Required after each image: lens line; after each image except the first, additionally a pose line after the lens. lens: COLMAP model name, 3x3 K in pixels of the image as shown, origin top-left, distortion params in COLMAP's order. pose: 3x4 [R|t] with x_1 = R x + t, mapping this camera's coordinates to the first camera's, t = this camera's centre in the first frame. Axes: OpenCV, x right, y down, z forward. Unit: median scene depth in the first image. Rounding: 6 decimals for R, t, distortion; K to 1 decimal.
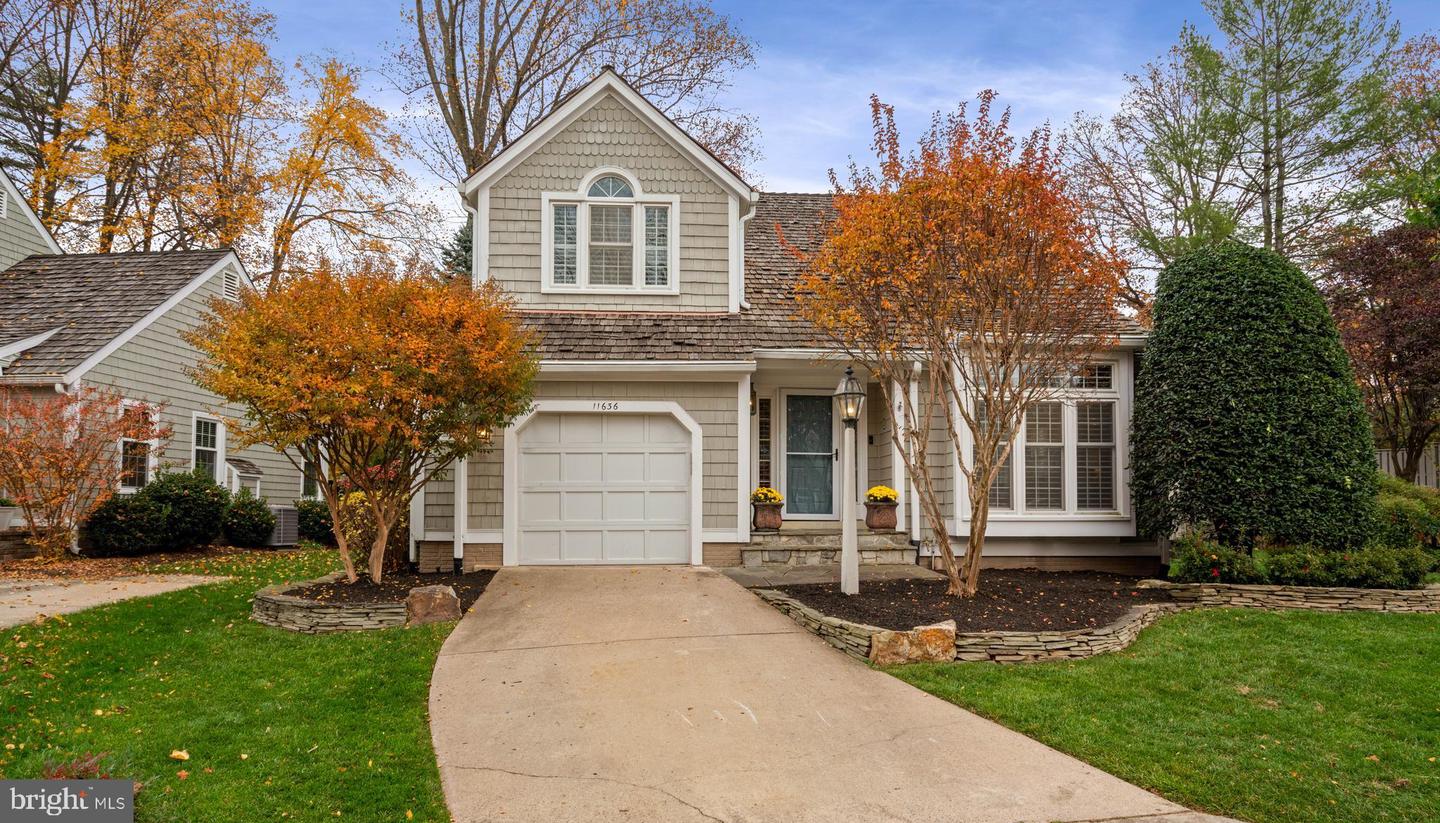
lens RADIAL K [[873.5, 0, 720.5], [0, 873.5, 510.2], [0, 0, 1]] dist [-0.001091, -0.000669]
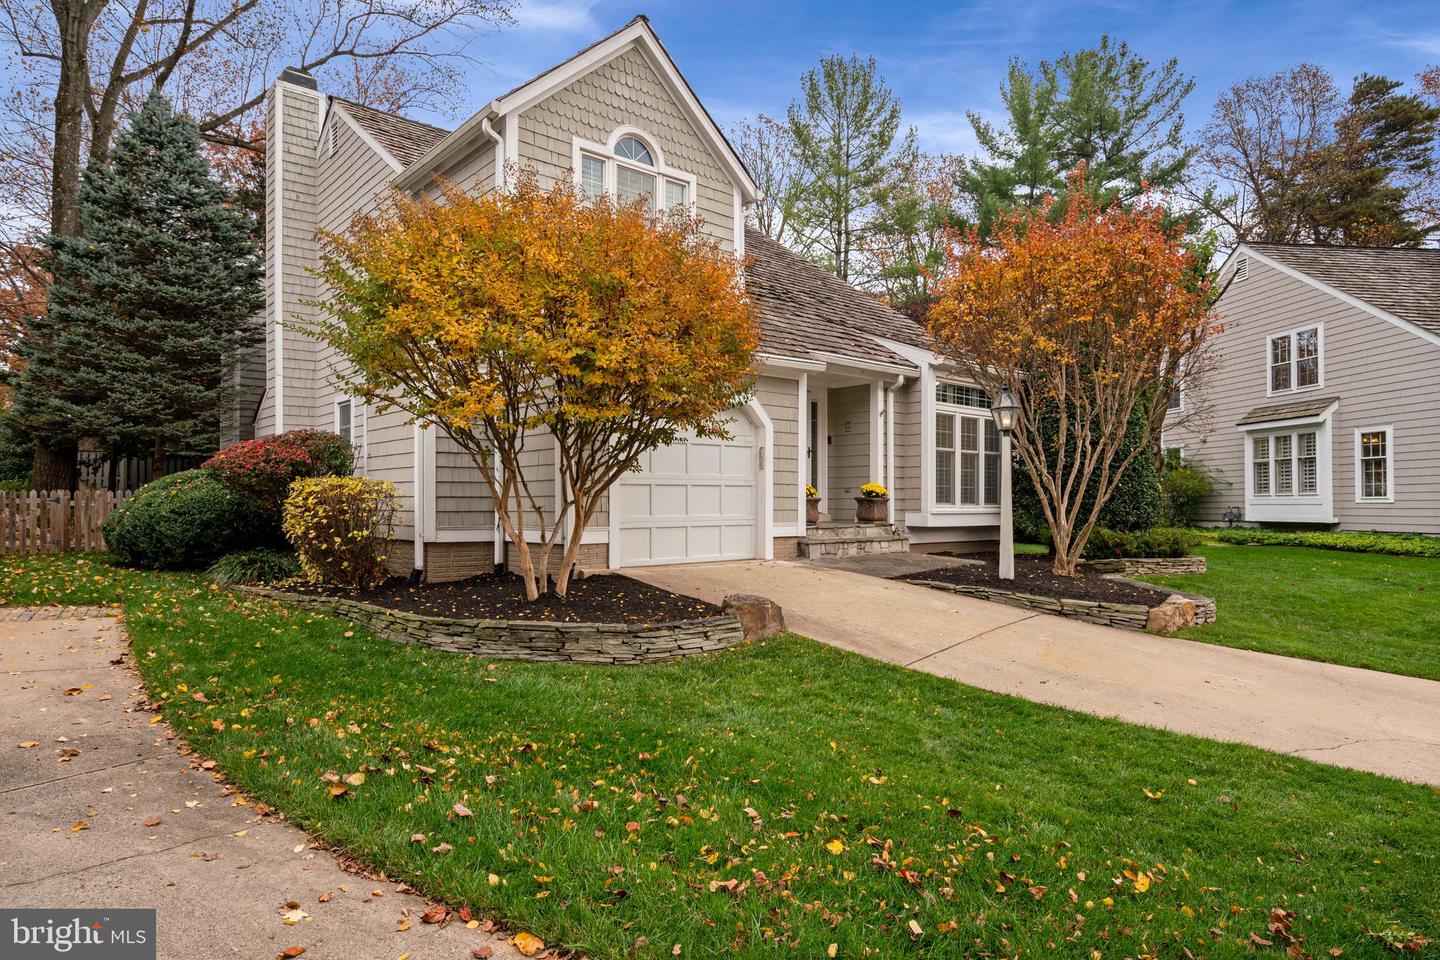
lens RADIAL K [[846.8, 0, 719.7], [0, 846.8, 513.4], [0, 0, 1]] dist [-0.000502, 0.000080]
pose [[0.800537, -0.005399, 0.599260, -0.651224], [-0.006654, 0.999818, 0.017898, -0.007225], [-0.599247, -0.018315, 0.800355, 0.257263]]
